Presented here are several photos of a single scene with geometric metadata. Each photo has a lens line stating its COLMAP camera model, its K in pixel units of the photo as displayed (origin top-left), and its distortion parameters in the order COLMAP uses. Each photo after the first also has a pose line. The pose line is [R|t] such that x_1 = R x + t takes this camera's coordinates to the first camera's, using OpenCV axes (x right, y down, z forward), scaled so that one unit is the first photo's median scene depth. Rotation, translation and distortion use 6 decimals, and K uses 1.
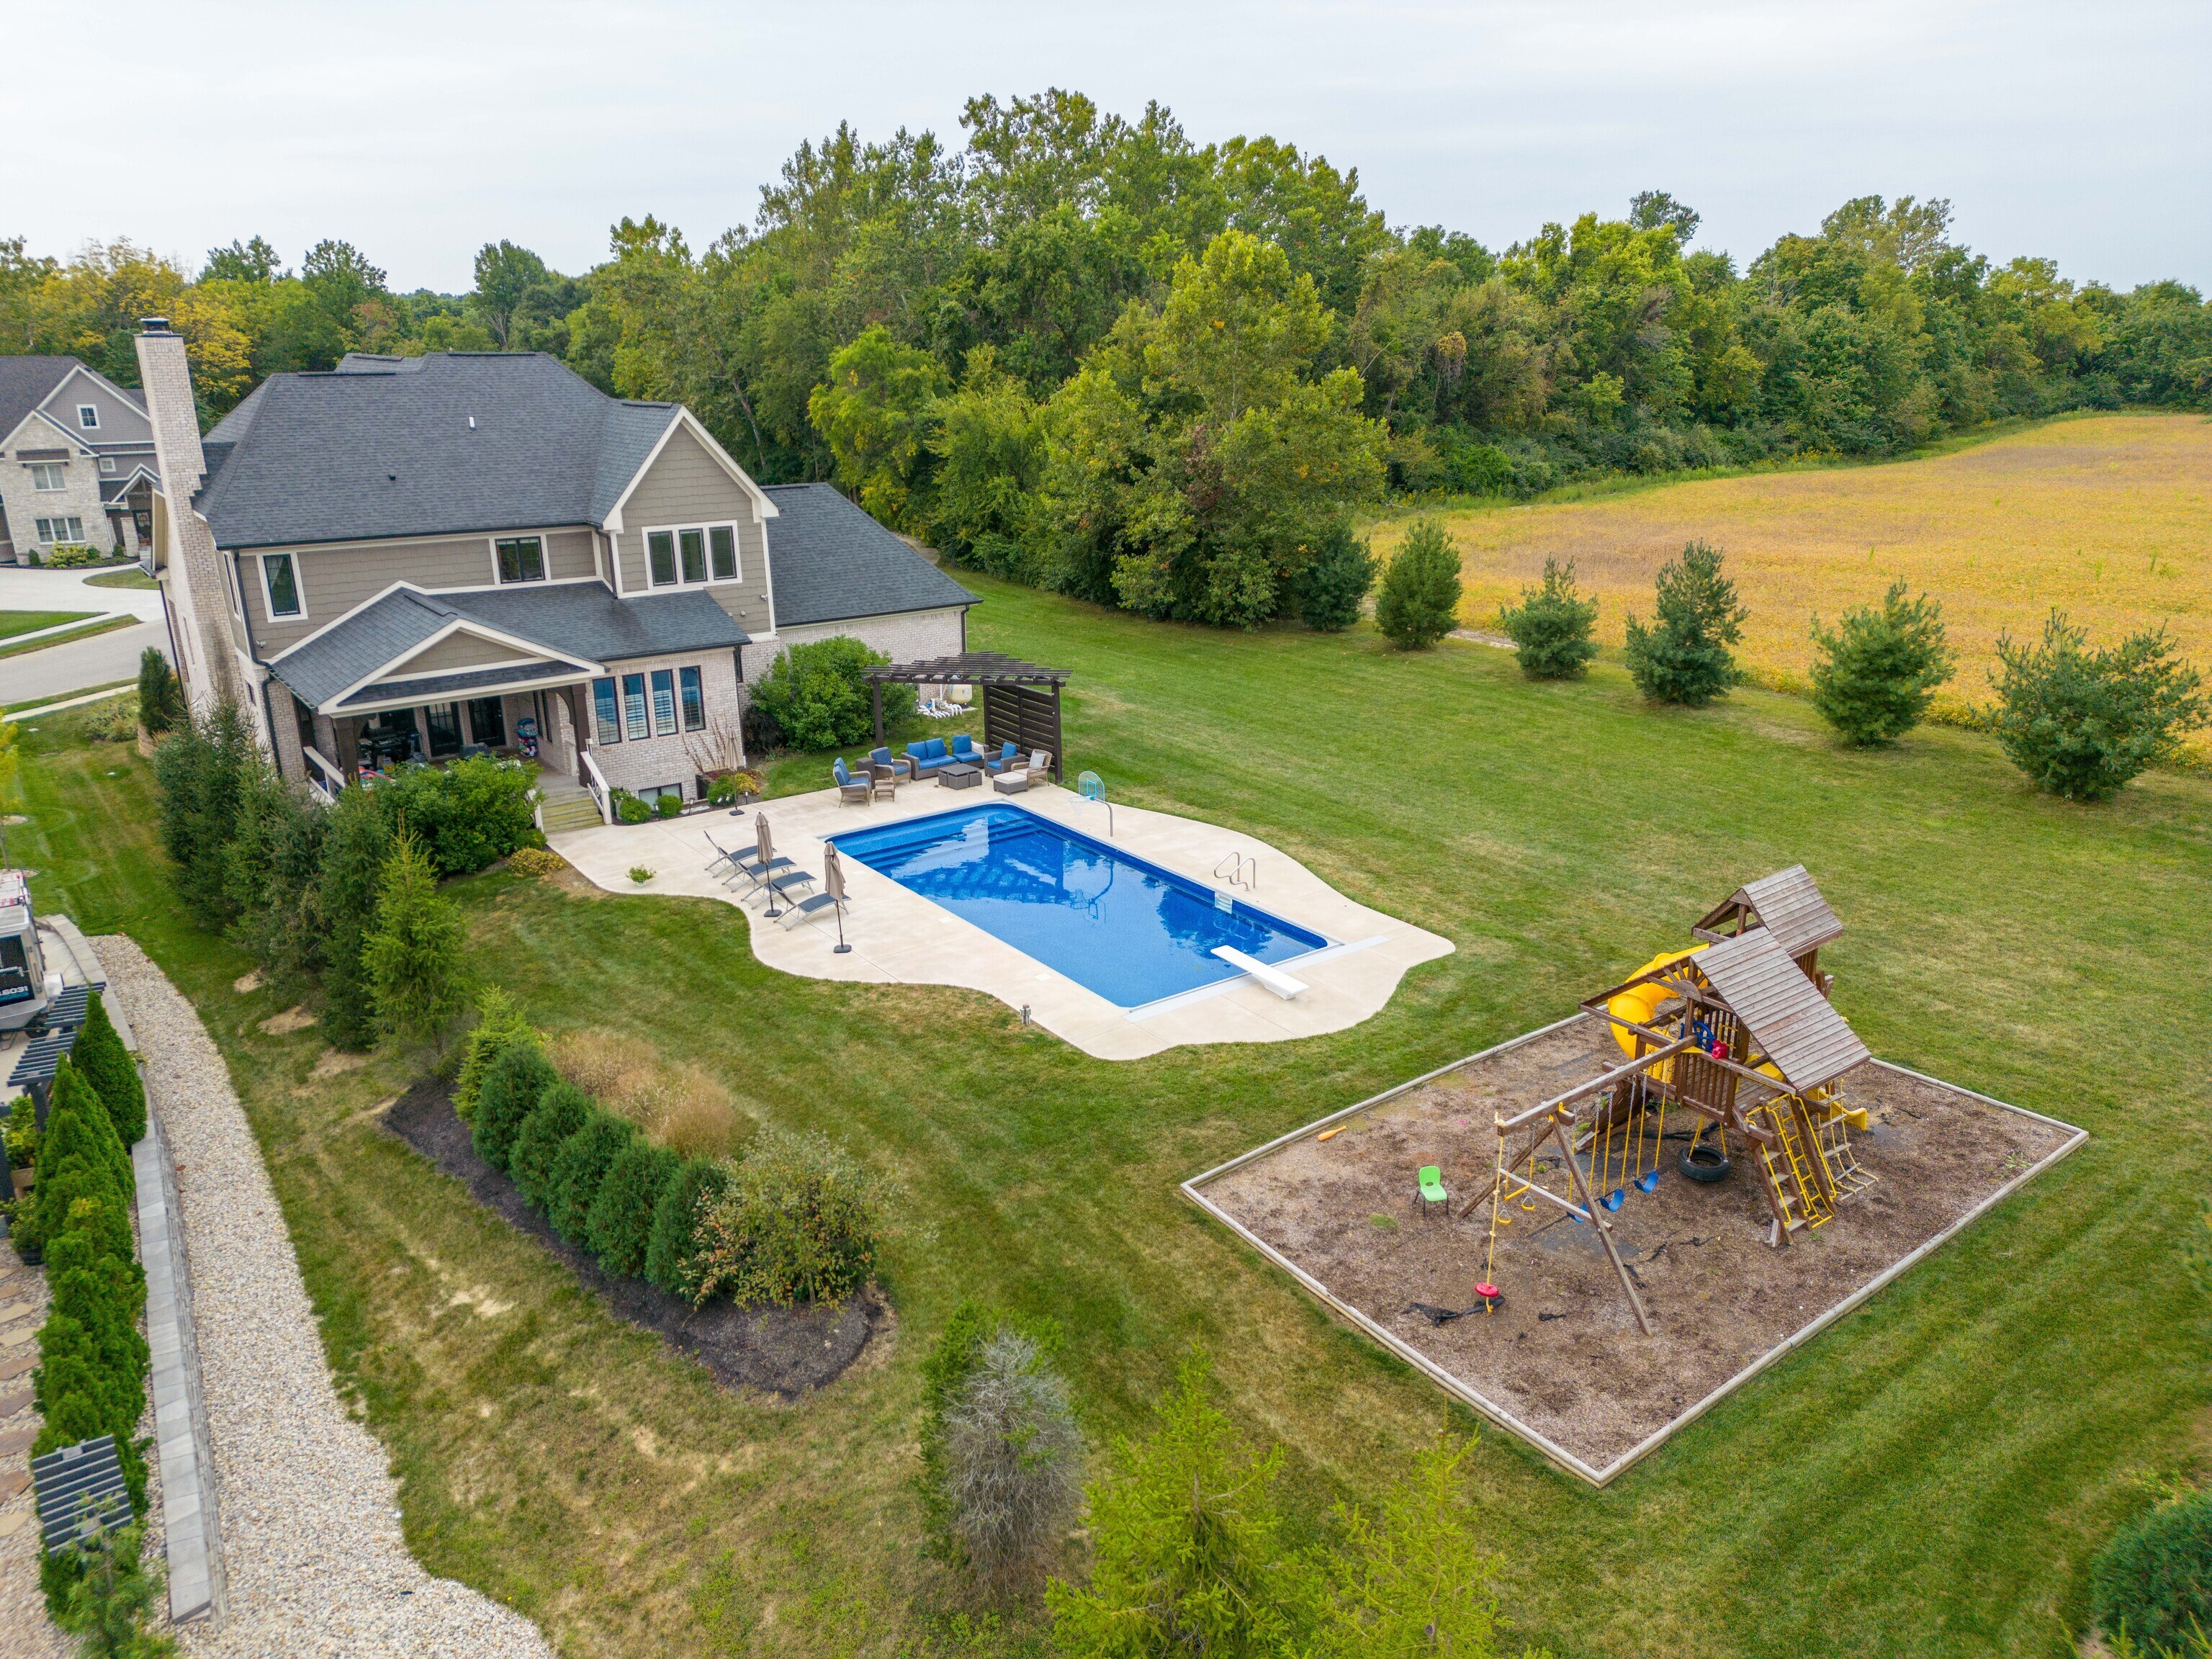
lens RADIAL K [[1536.7, 0, 1110.6], [0, 1536.7, 833.2], [0, 0, 1]] dist [0.080887, -0.074259]
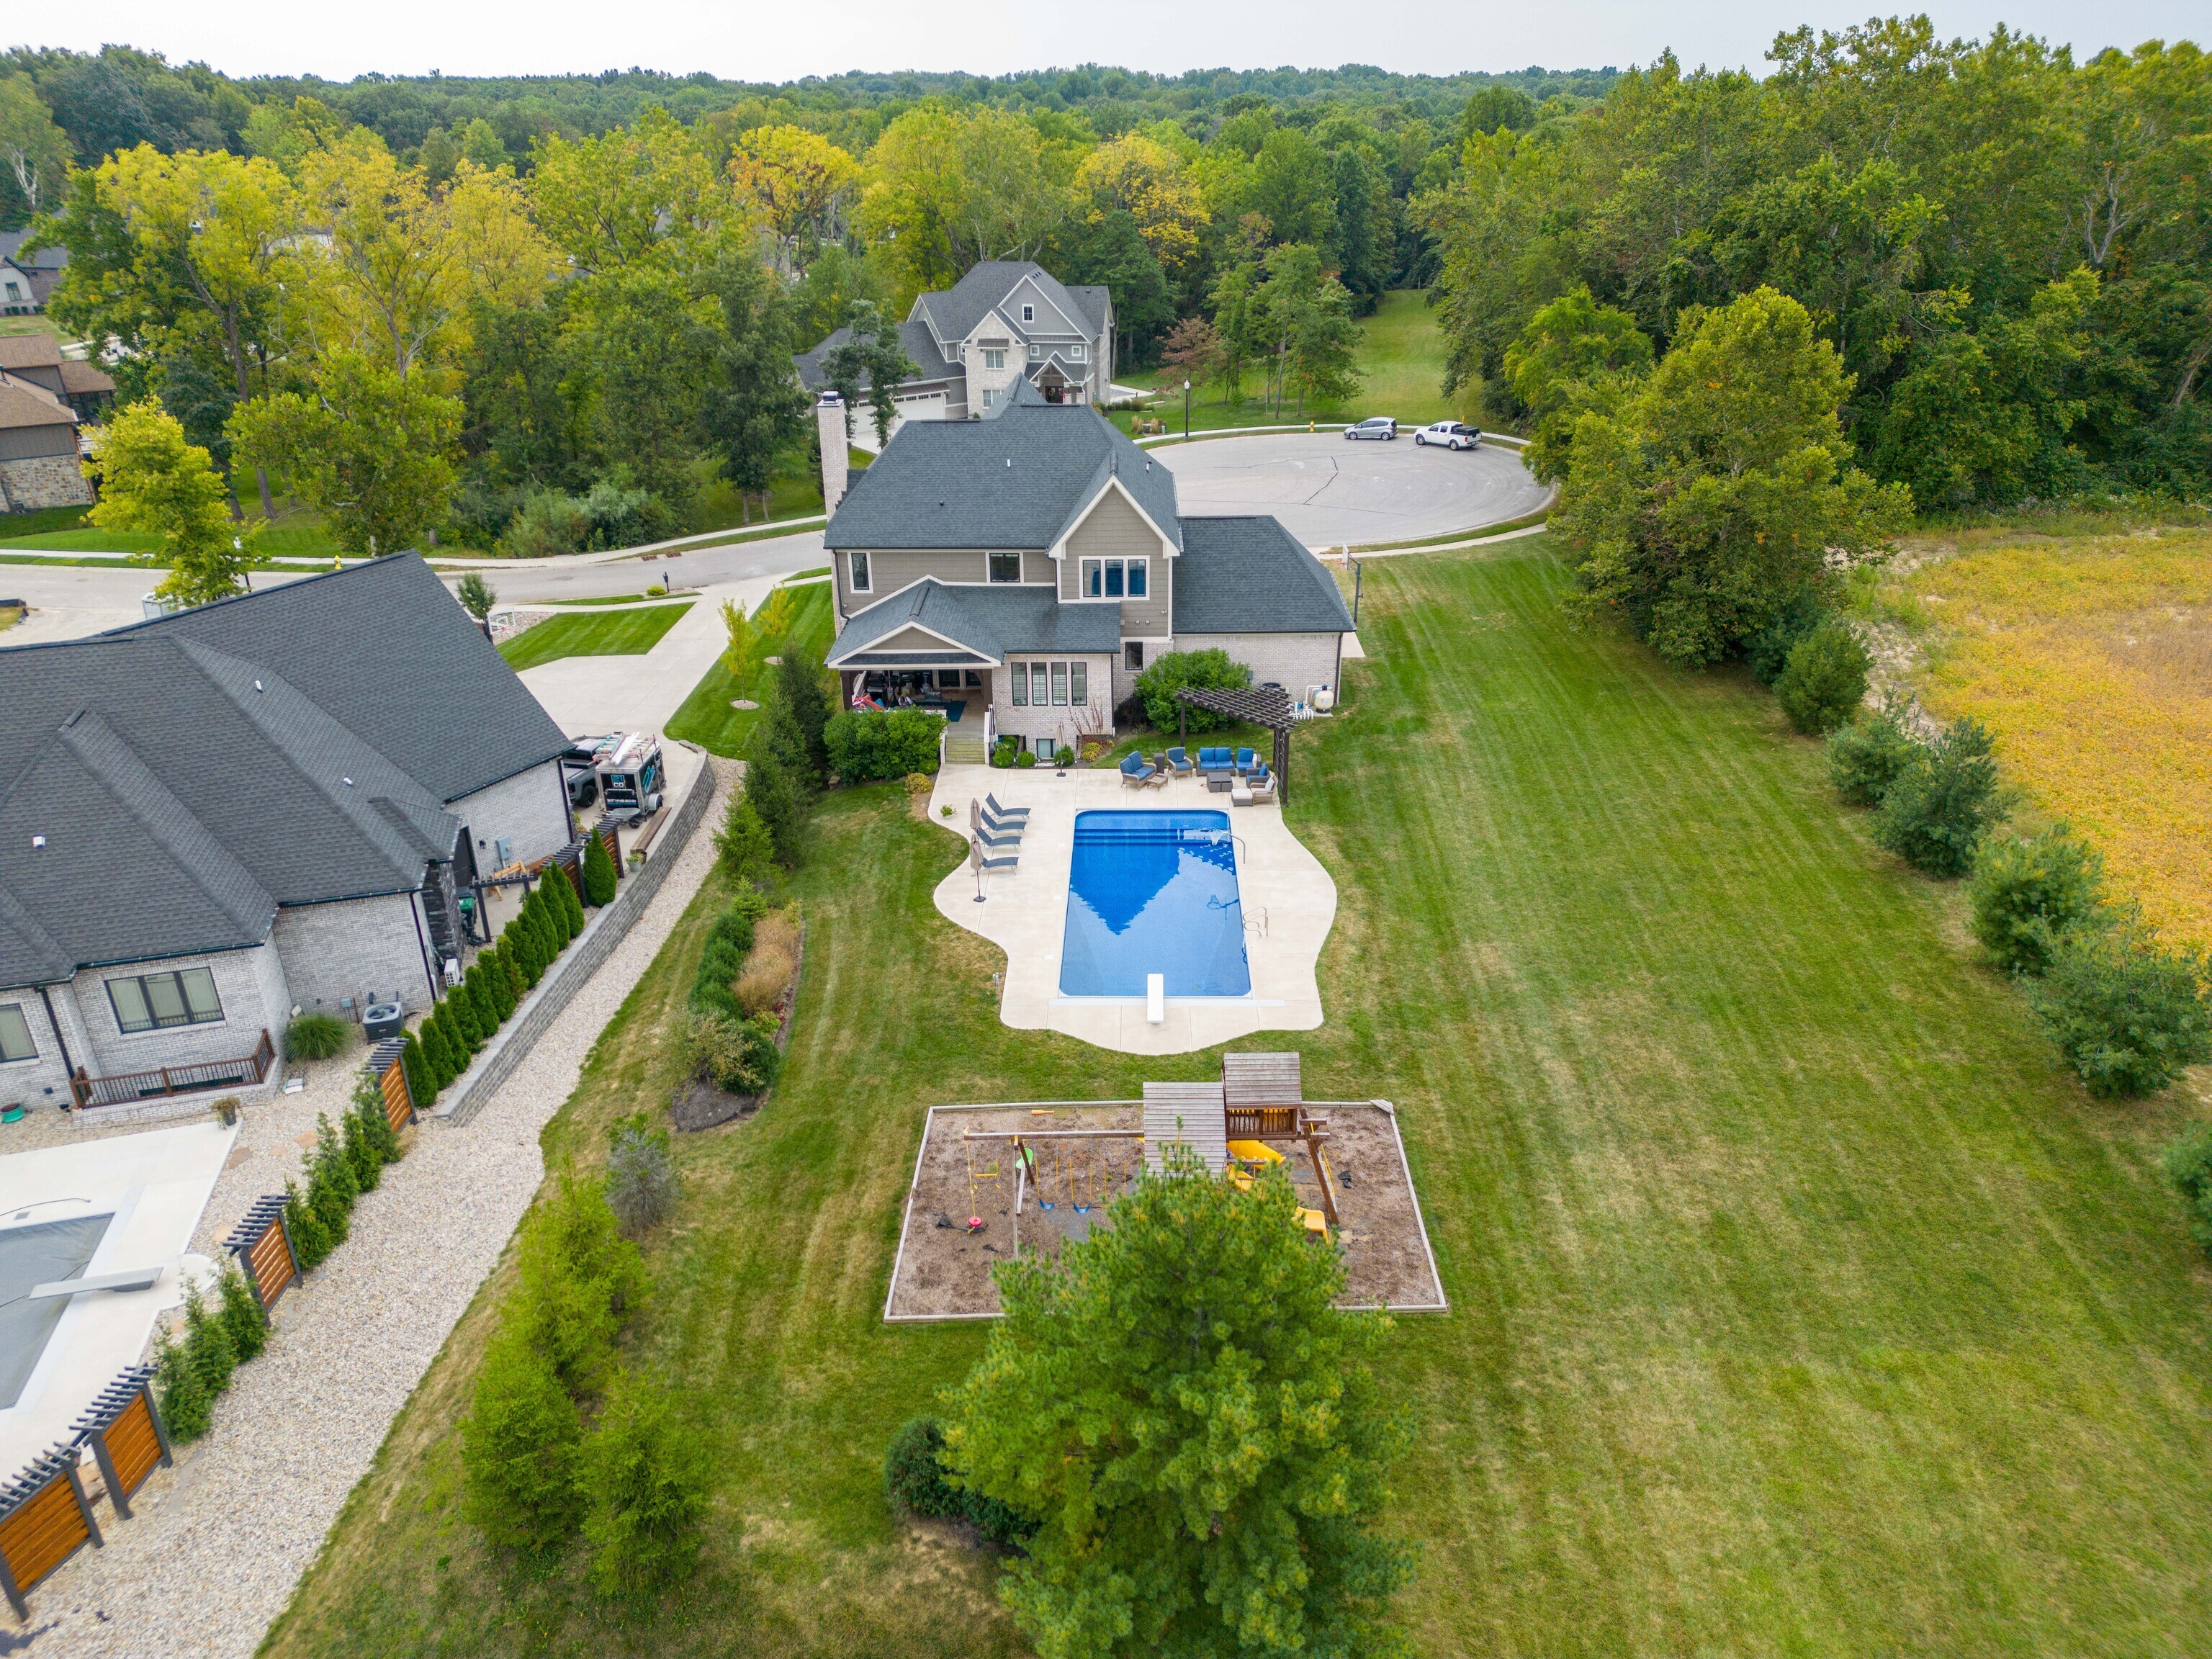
lens RADIAL K [[1535.8, 0, 1108.9], [0, 1535.8, 827.2], [0, 0, 1]] dist [0.096242, -0.095453]
pose [[0.795268, 0.257816, -0.548707, 0.569187], [-0.185216, 0.965121, 0.185031, -0.228892], [0.577273, -0.045520, 0.815282, -0.146678]]
